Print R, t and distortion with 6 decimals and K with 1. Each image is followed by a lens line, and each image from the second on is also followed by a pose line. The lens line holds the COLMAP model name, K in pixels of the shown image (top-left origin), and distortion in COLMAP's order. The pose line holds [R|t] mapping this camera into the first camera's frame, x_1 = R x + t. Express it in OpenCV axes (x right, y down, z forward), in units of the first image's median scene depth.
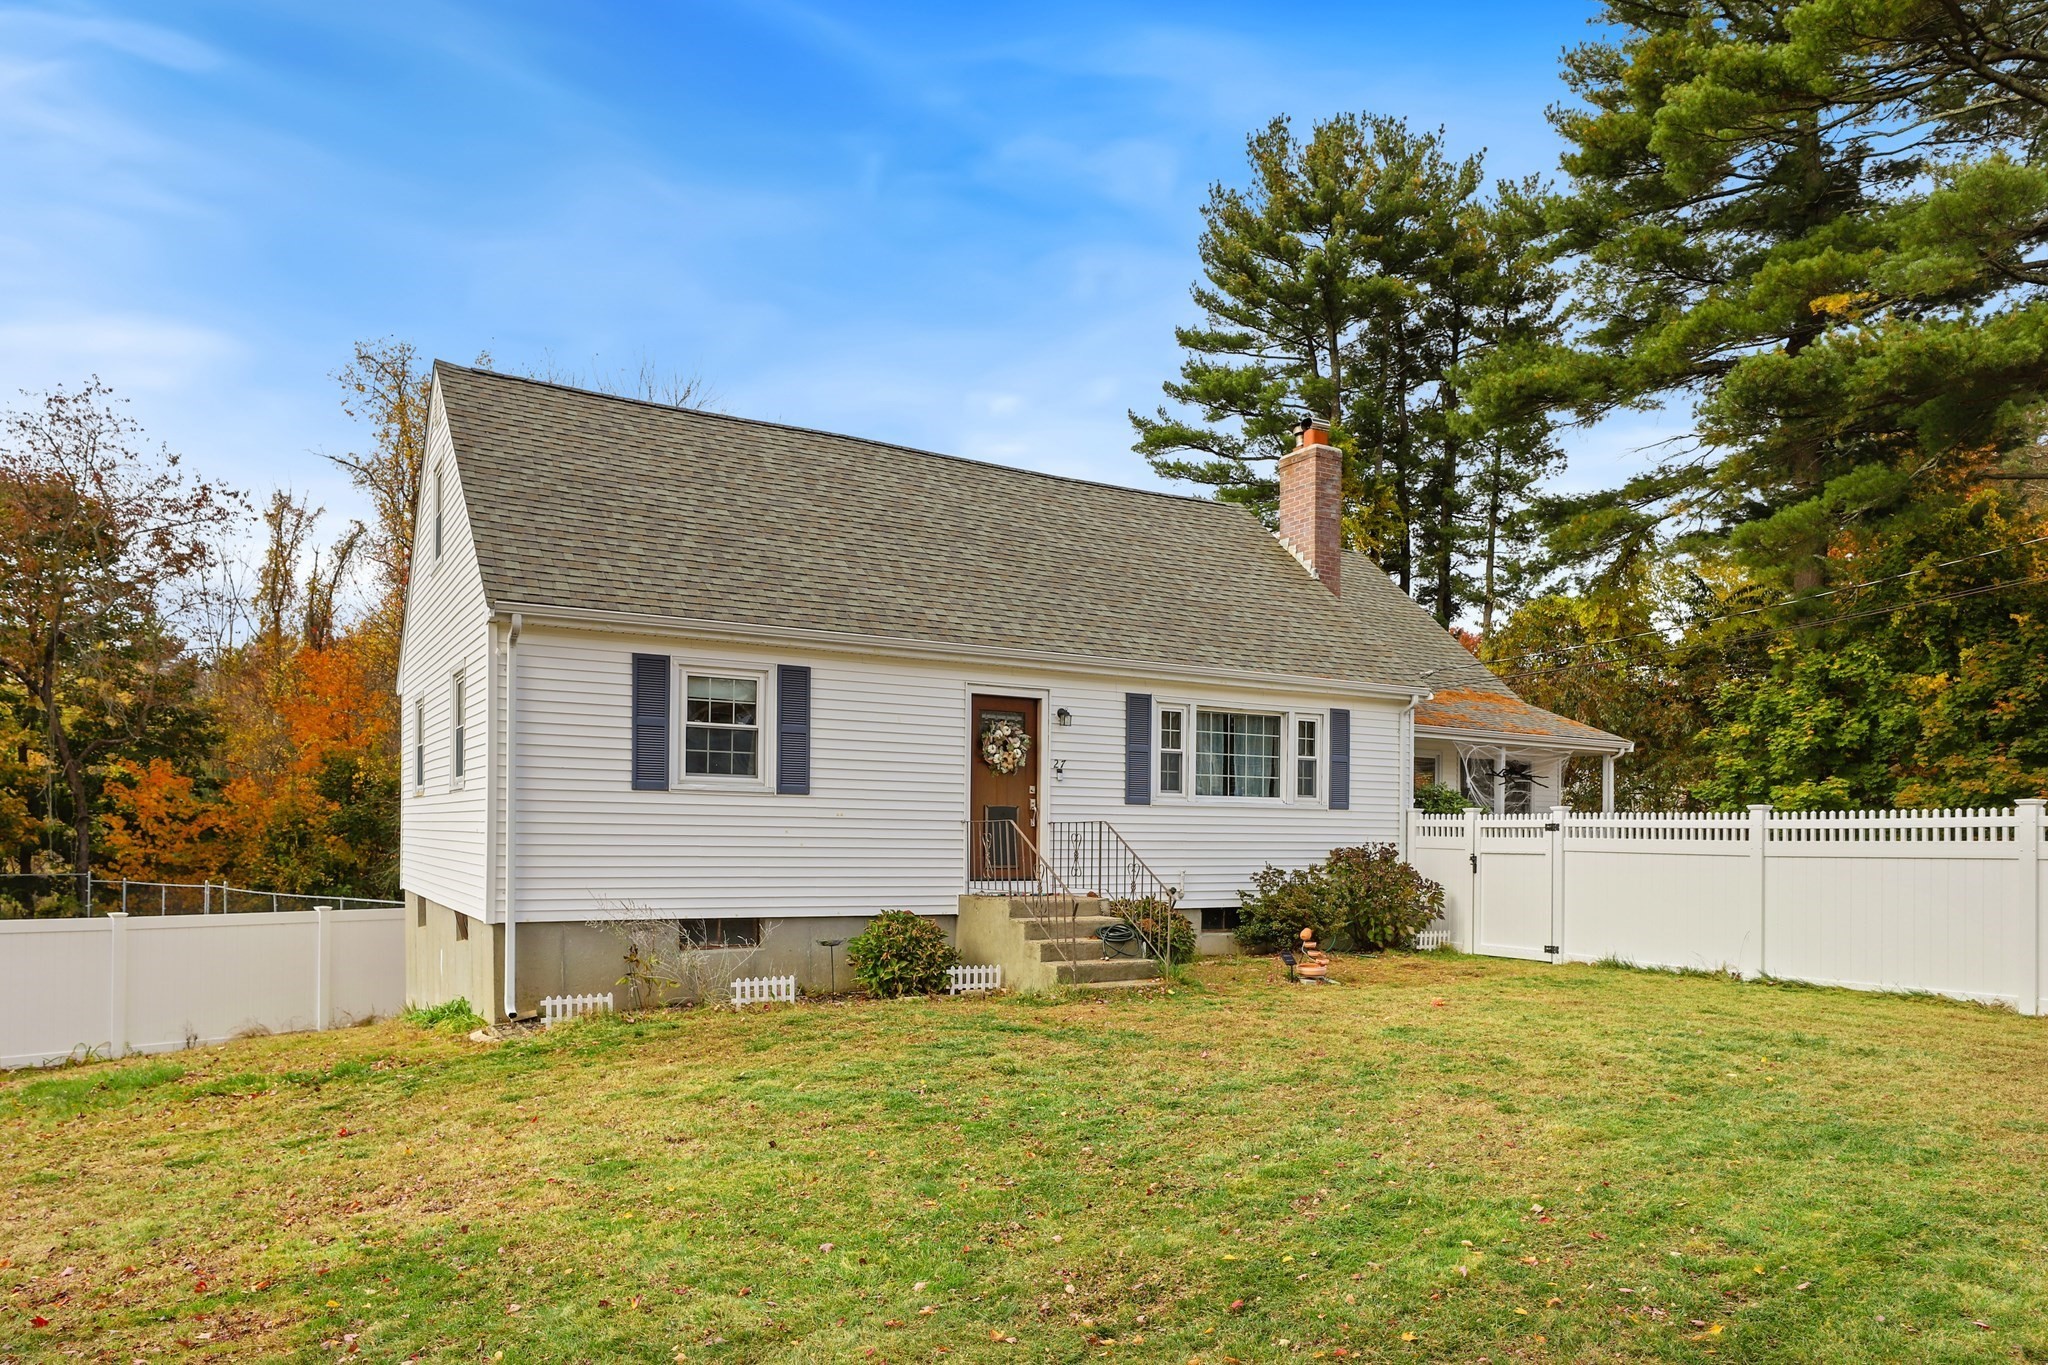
lens RADIAL K [[1356.4, 0, 1030.0], [0, 1356.4, 714.0], [0, 0, 1]] dist [-0.005553, 0.004107]
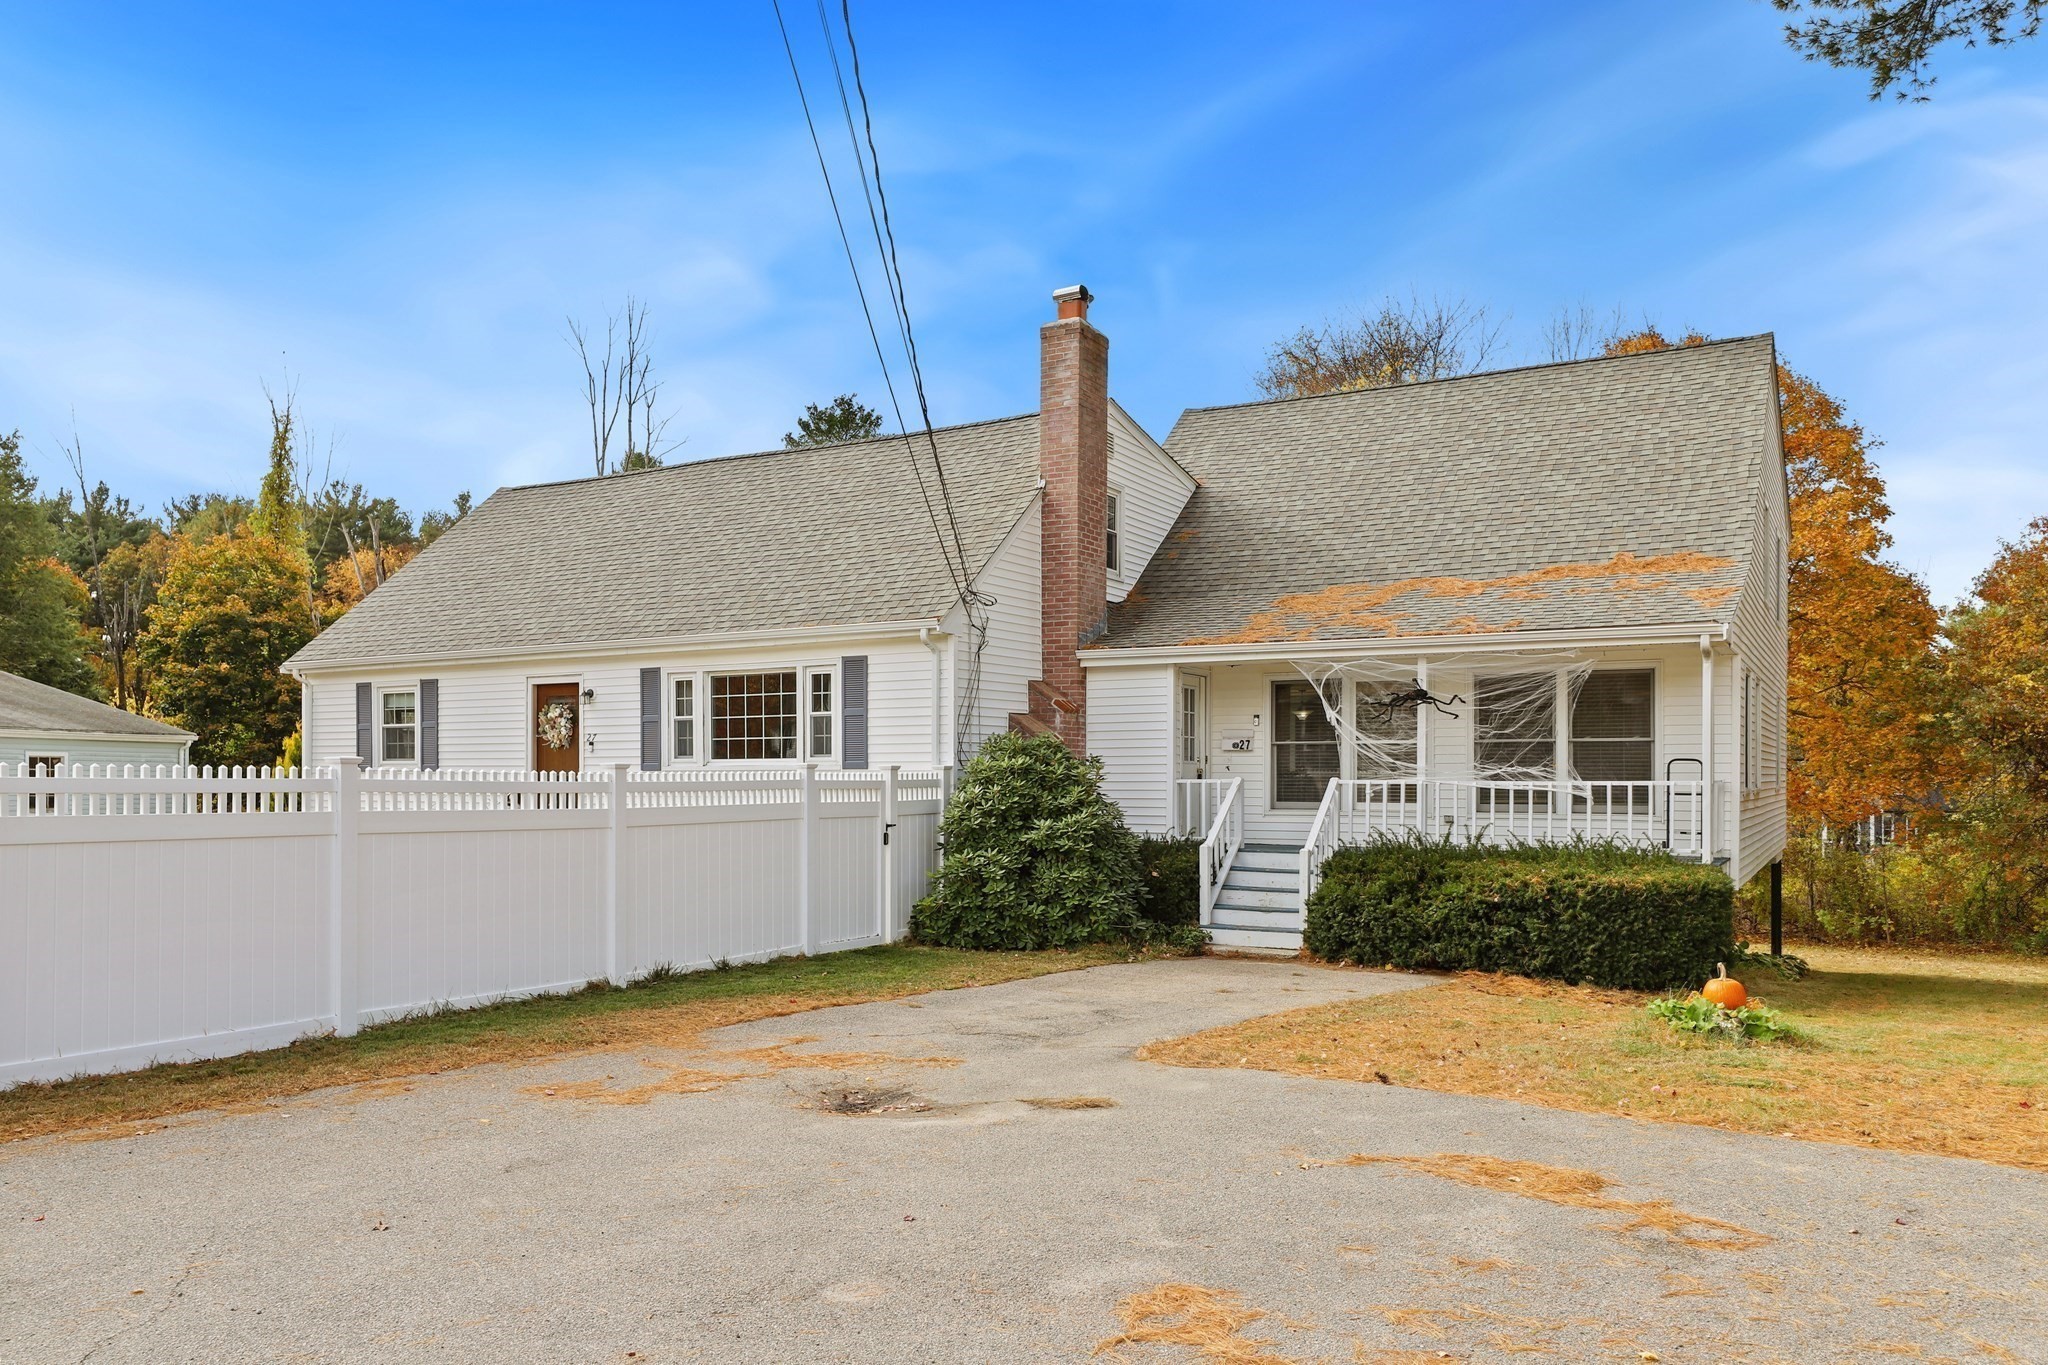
lens RADIAL K [[1472.5, 0, 1024.0], [0, 1472.5, 682.5], [0, 0, 1]] dist [0.000264, -0.000004]
pose [[0.453246, -0.082754, -0.887536, 1.614269], [0.070154, 0.995904, -0.057032, 0.108599], [0.888620, -0.036415, 0.457196, 0.933285]]
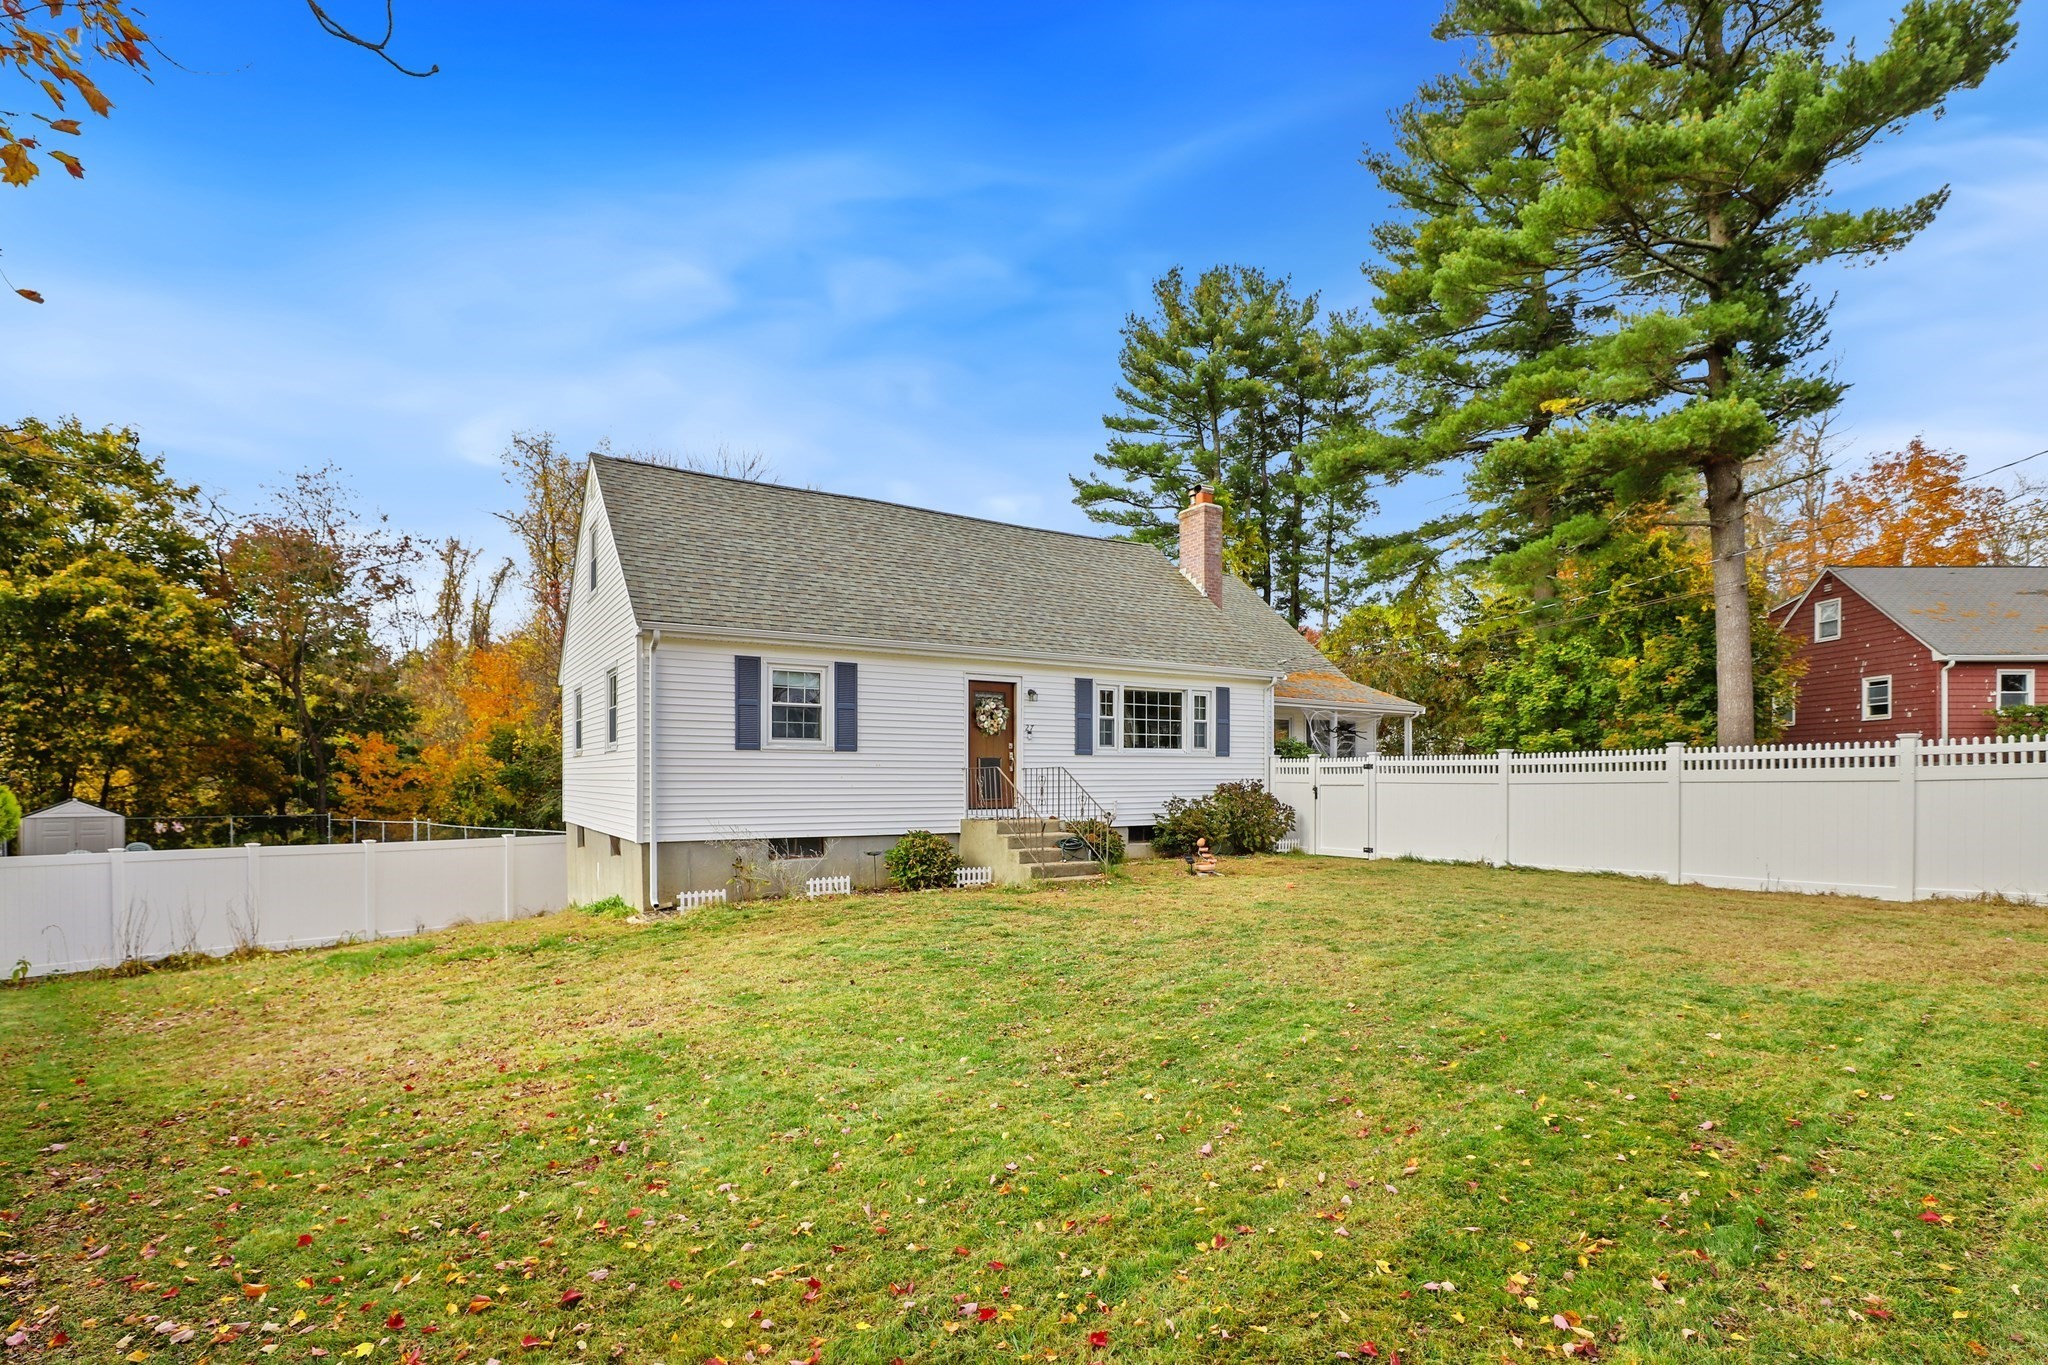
lens RADIAL K [[924.0, 0, 1022.0], [0, 924.0, 720.9], [0, 0, 1]] dist [-0.033086, 0.000191]
pose [[0.999864, -0.013741, 0.009083, 0.005950], [0.013475, 0.999497, 0.028720, 0.001439], [-0.009473, -0.028593, 0.999546, 0.021943]]
